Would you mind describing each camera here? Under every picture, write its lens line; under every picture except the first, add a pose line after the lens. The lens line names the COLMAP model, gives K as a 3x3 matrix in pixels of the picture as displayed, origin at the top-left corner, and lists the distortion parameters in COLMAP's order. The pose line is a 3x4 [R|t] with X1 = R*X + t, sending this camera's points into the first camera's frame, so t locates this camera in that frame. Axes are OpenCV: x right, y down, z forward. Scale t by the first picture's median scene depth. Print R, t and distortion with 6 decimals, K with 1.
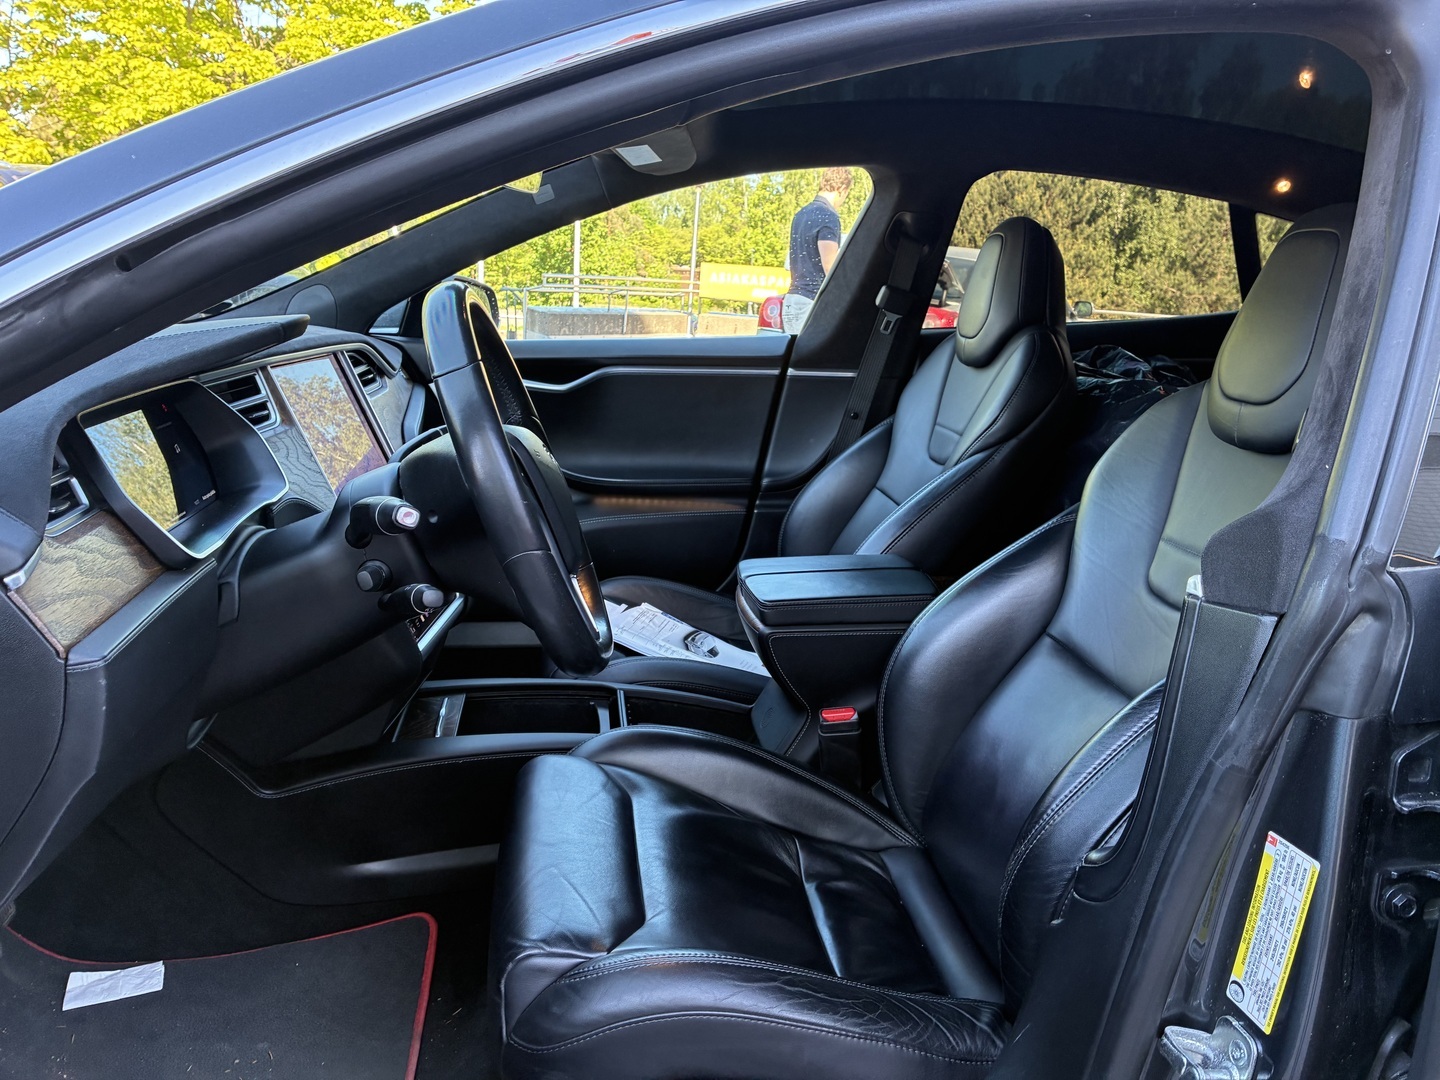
lens RADIAL K [[1105.4, 0, 724.4], [0, 1105.4, 540.8], [0, 0, 1]] dist [0.049679, -0.057039]
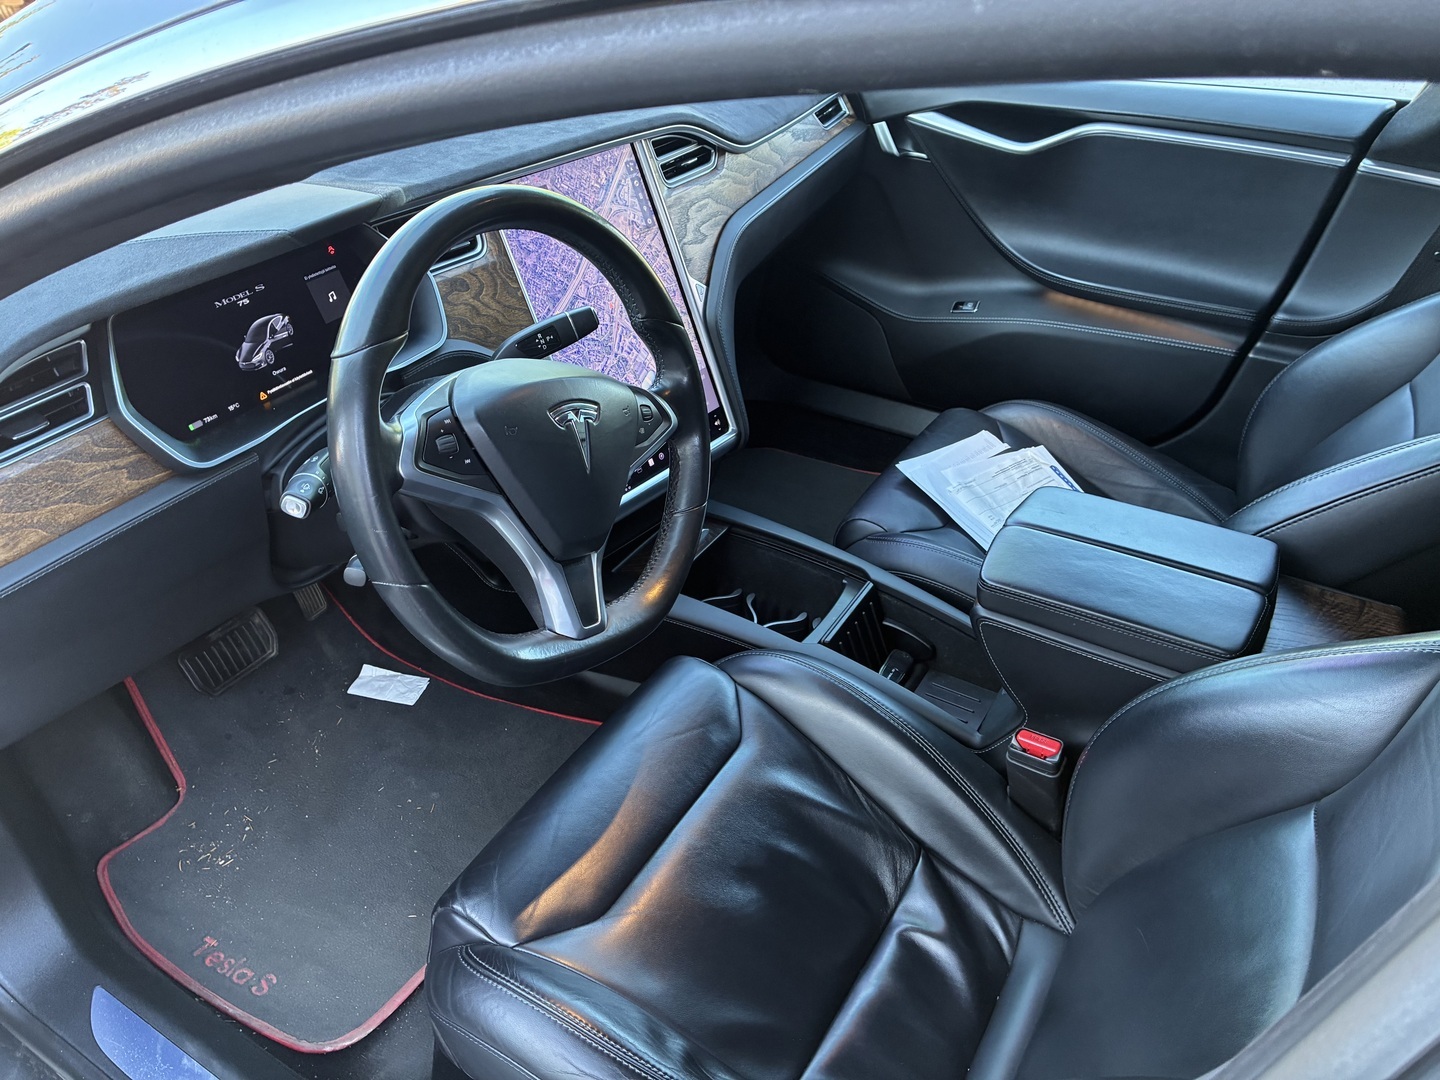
lens RADIAL K [[1105.4, 0, 715.7], [0, 1105.4, 533.7], [0, 0, 1]] dist [0.049679, -0.057039]
pose [[0.764448, 0.339145, -0.548271, 0.202378], [-0.125084, 0.912311, 0.389927, -0.163666], [0.632435, -0.229499, 0.739836, 0.216682]]
